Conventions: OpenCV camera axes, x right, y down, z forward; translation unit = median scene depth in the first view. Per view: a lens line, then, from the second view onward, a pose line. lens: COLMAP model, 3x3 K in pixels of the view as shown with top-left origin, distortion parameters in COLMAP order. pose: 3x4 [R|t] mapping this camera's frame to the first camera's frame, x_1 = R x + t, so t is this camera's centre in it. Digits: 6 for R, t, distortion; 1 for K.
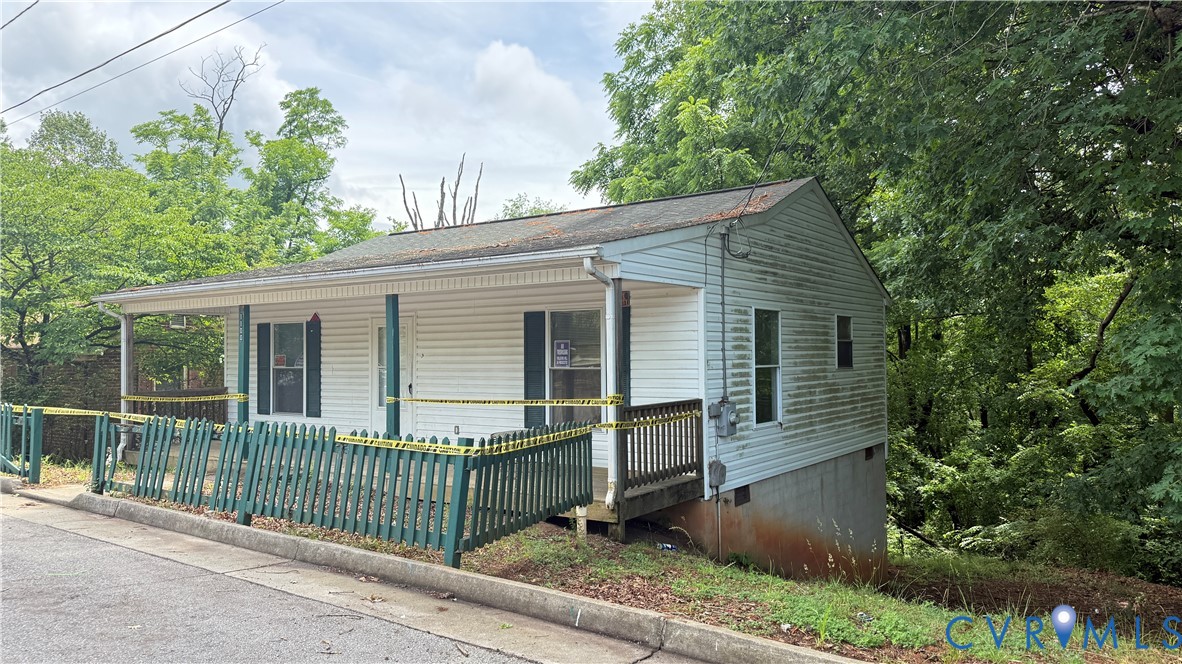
lens RADIAL K [[829.1, 0, 585.4], [0, 829.1, 330.5], [0, 0, 1]] dist [0.092352, -0.147132]
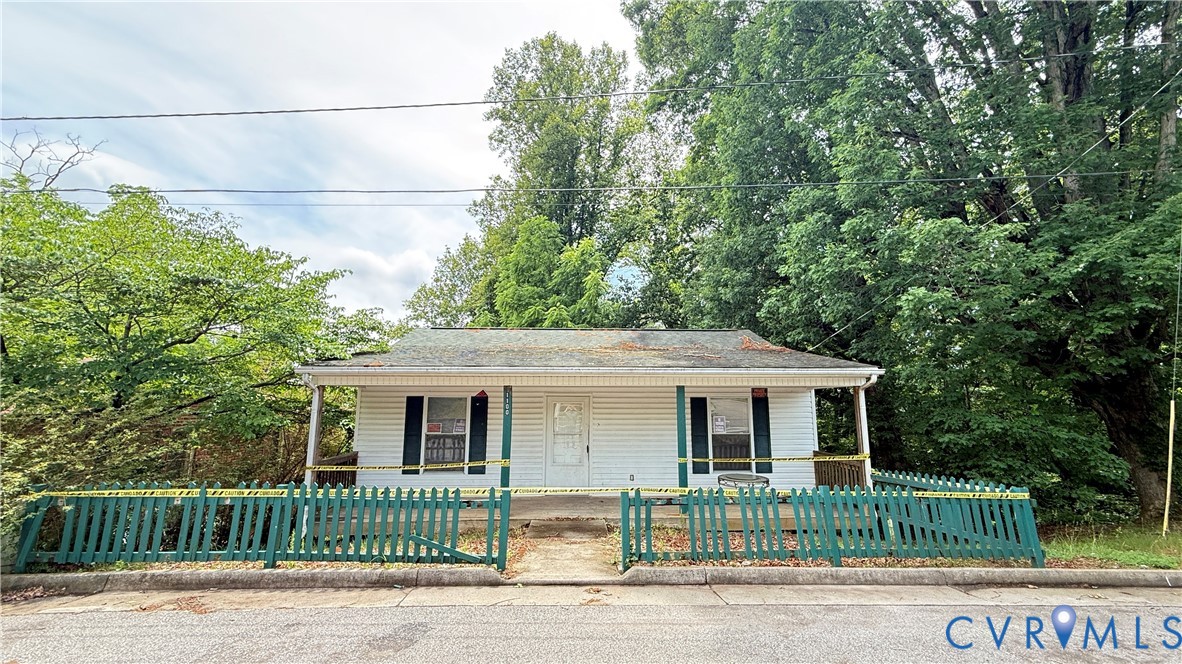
lens RADIAL K [[471.9, 0, 586.9], [0, 471.9, 329.0], [0, 0, 1]] dist [-0.000427, -0.000238]
pose [[0.798137, 0.107289, 0.592846, -0.744293], [-0.025647, 0.989175, -0.144485, -0.015238], [-0.601930, 0.100114, 0.792249, 0.379155]]
